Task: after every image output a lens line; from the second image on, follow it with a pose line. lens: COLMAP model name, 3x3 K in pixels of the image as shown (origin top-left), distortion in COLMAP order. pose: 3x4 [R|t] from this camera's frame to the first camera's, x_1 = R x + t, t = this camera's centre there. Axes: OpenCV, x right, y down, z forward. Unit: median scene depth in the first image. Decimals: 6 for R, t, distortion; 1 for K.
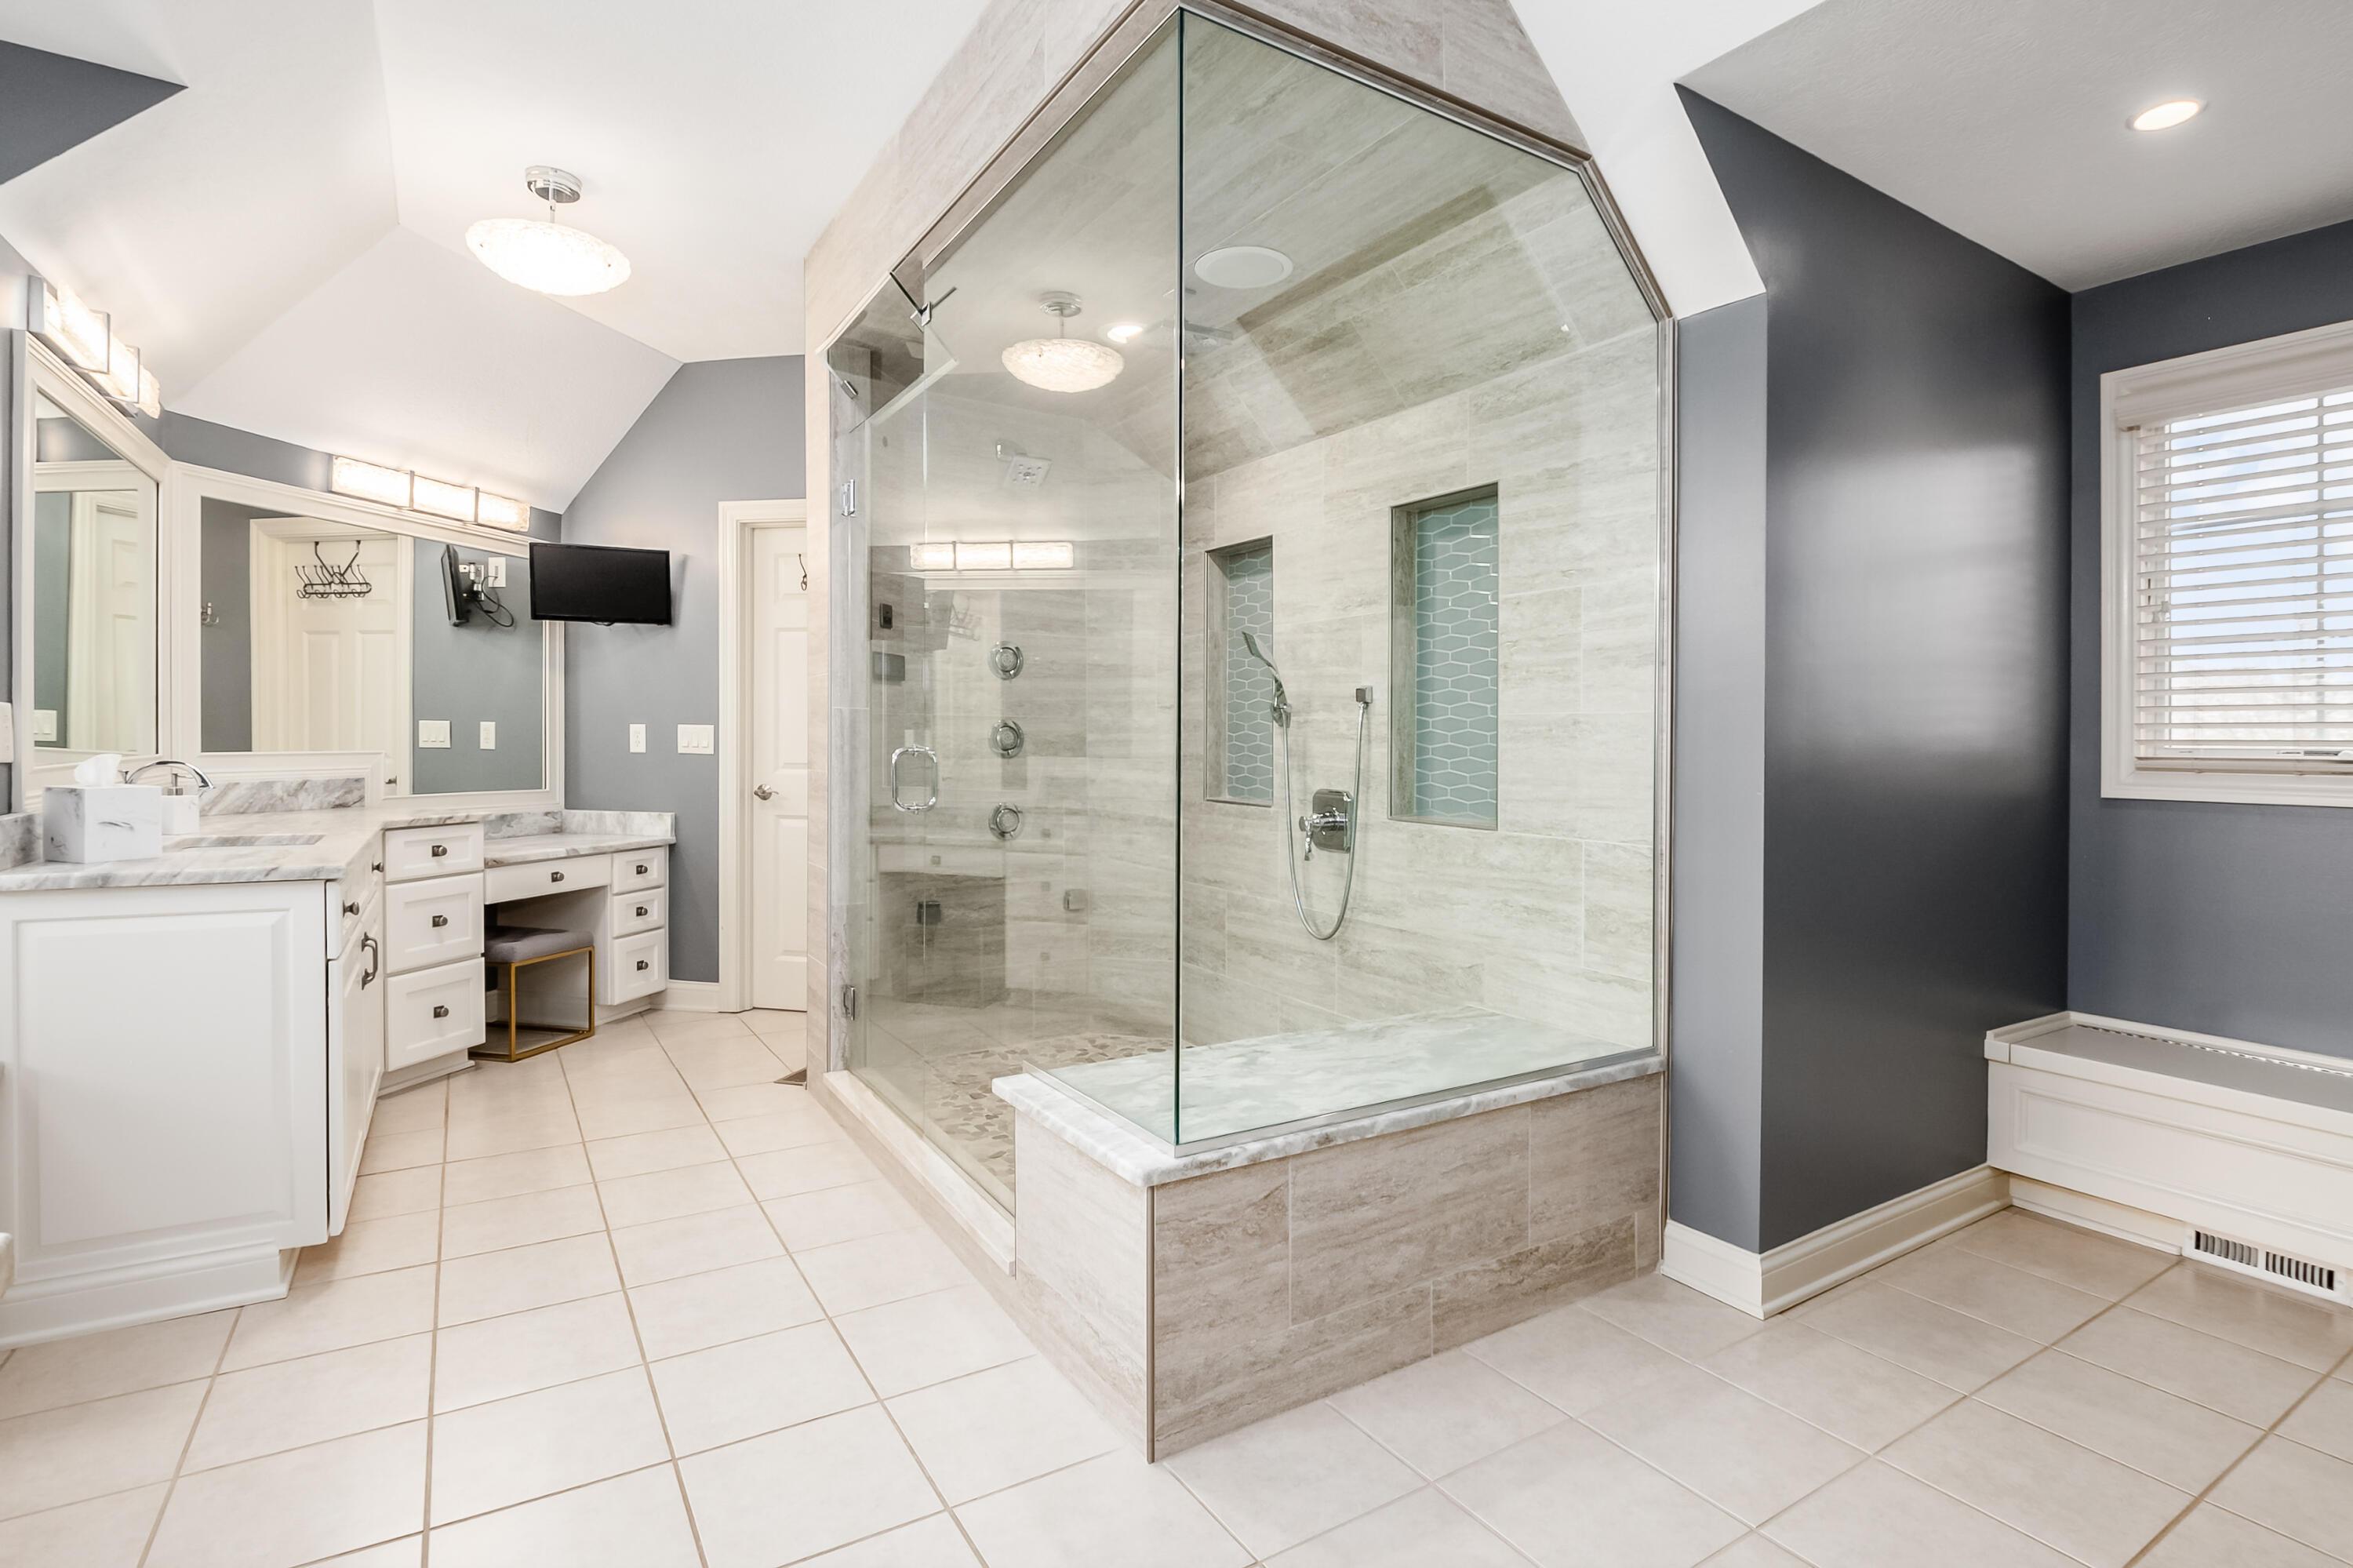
lens RADIAL K [[1242.1, 0, 1169.3], [0, 1242.1, 733.2], [0, 0, 1]] dist [0.000653, 0.000198]
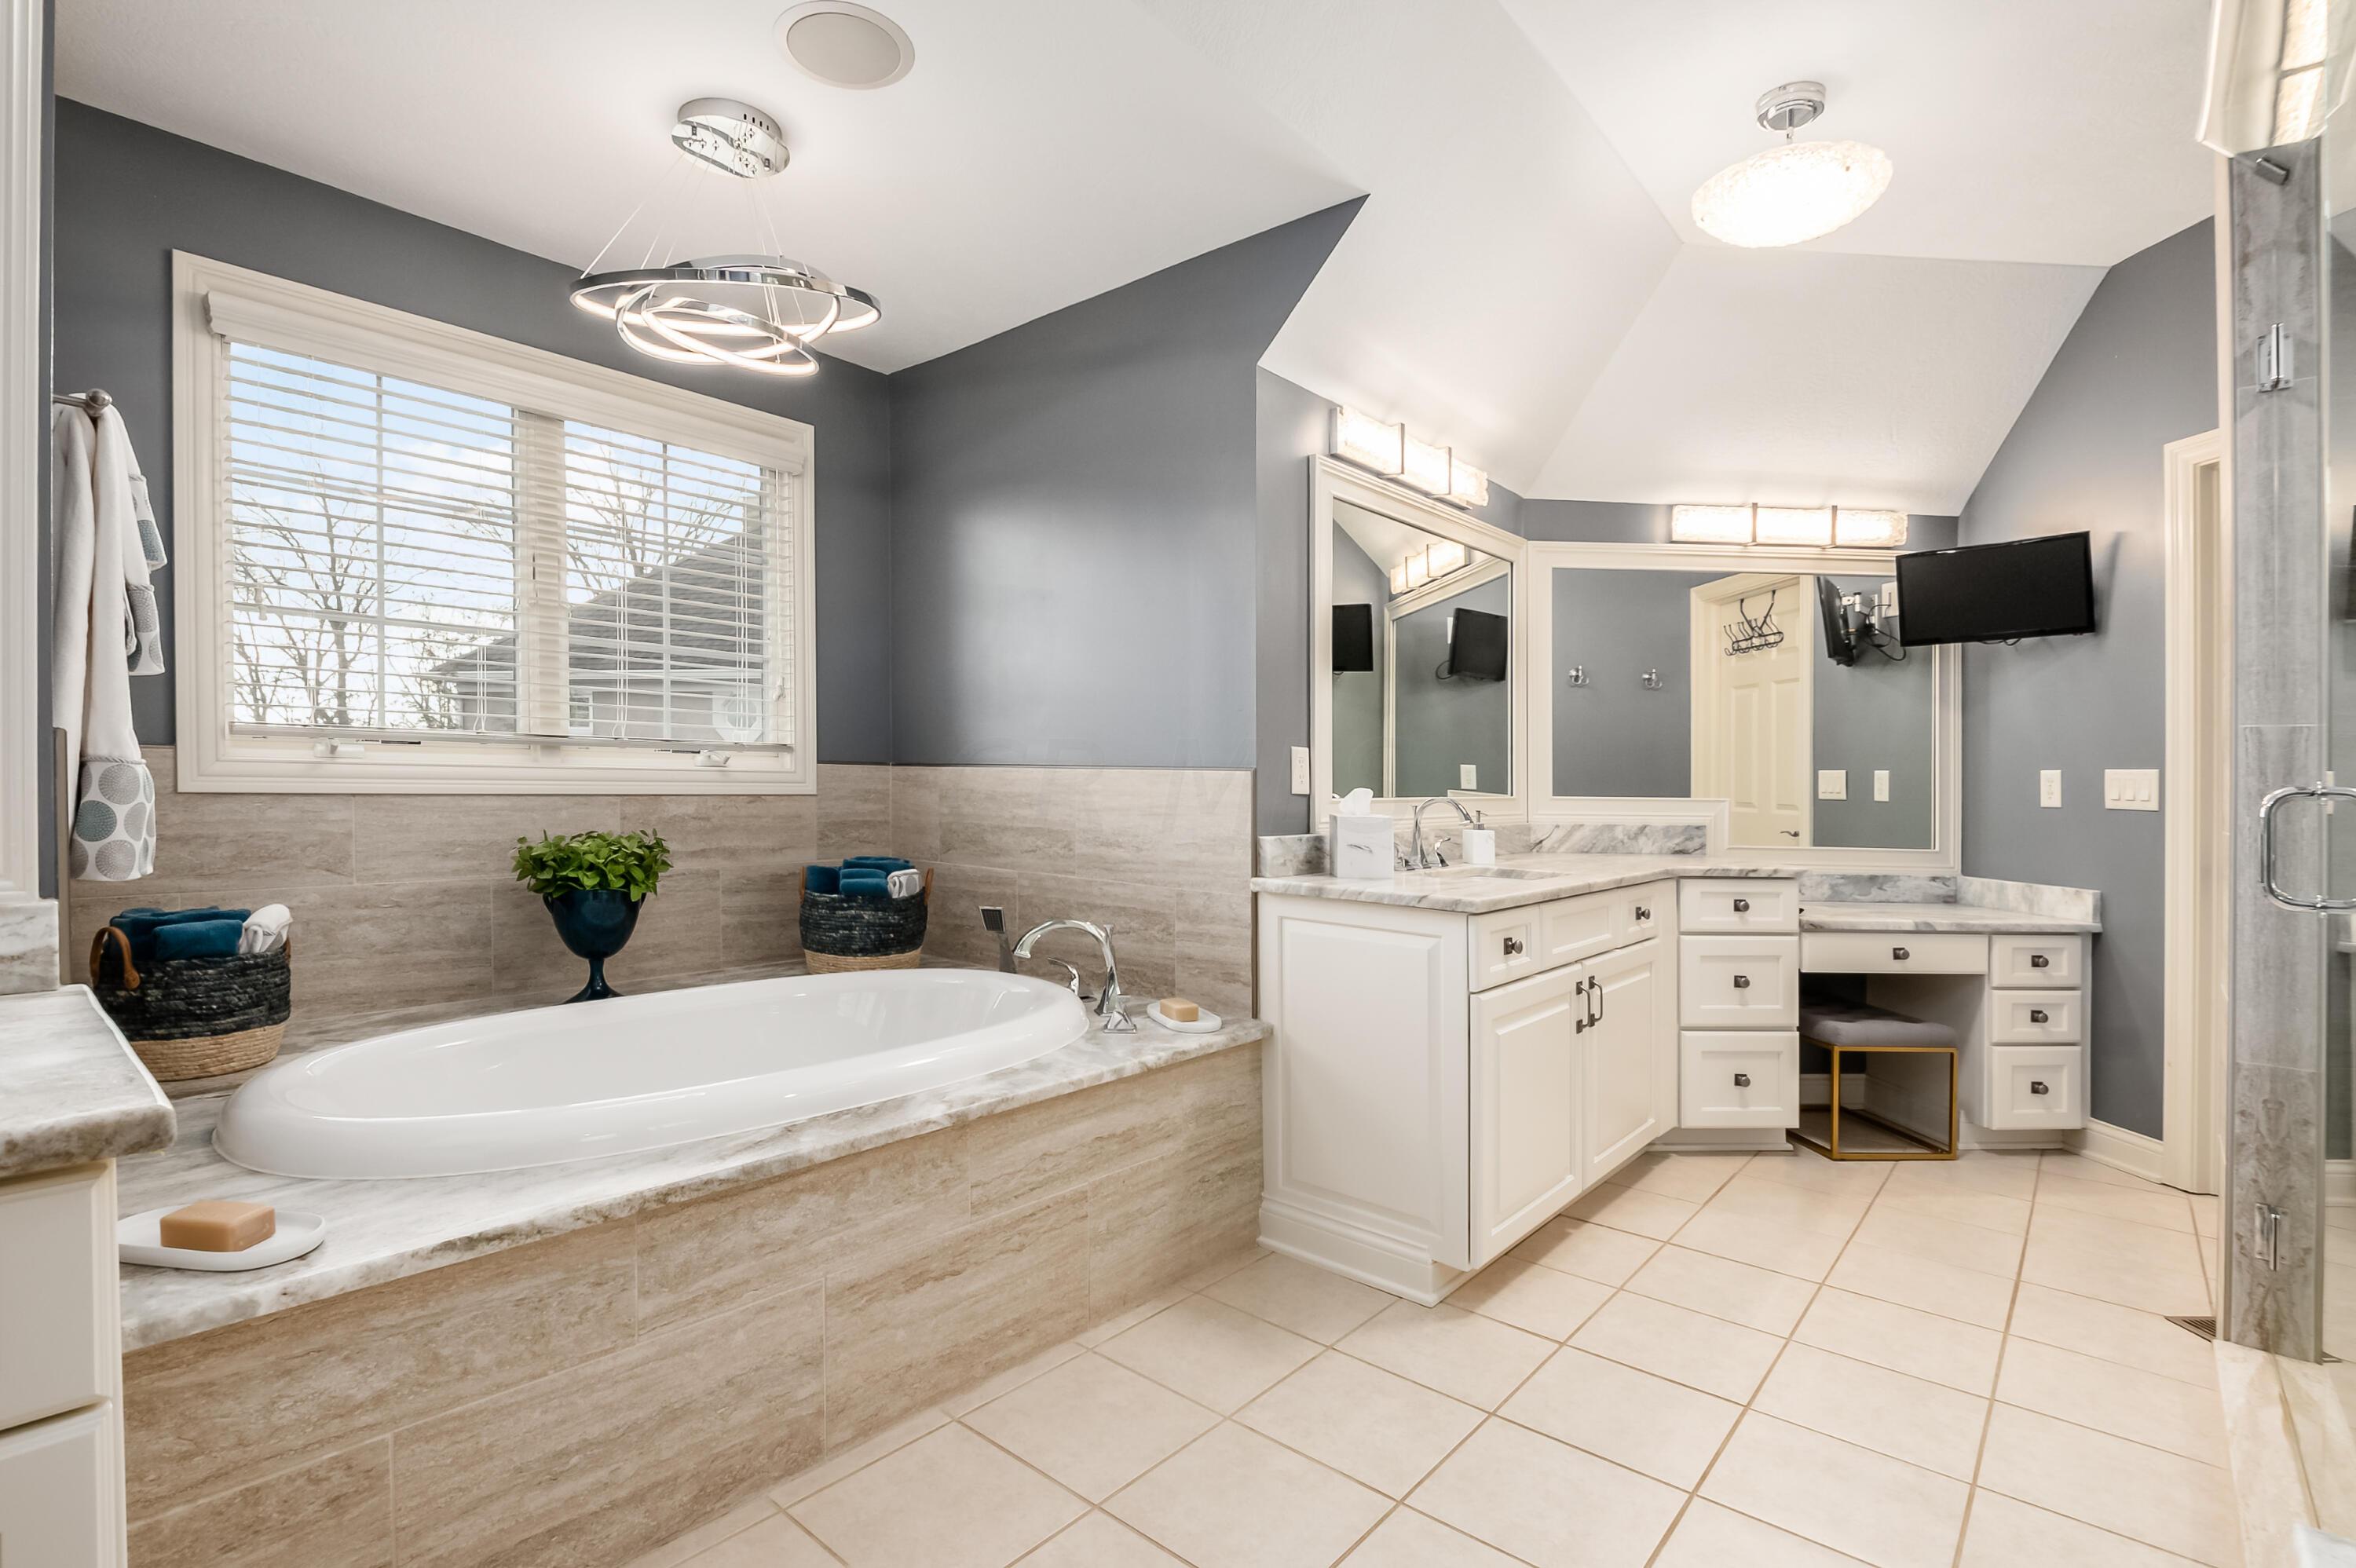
lens RADIAL K [[1123.9, 0, 1007.5], [0, 1123.9, 791.7], [0, 0, 1]] dist [-0.015060, -0.000475]
pose [[0.275805, 0.008327, -0.961178, 0.049532], [-0.011116, 0.999923, 0.005473, 0.009979], [0.961149, 0.009175, 0.275876, 0.212057]]
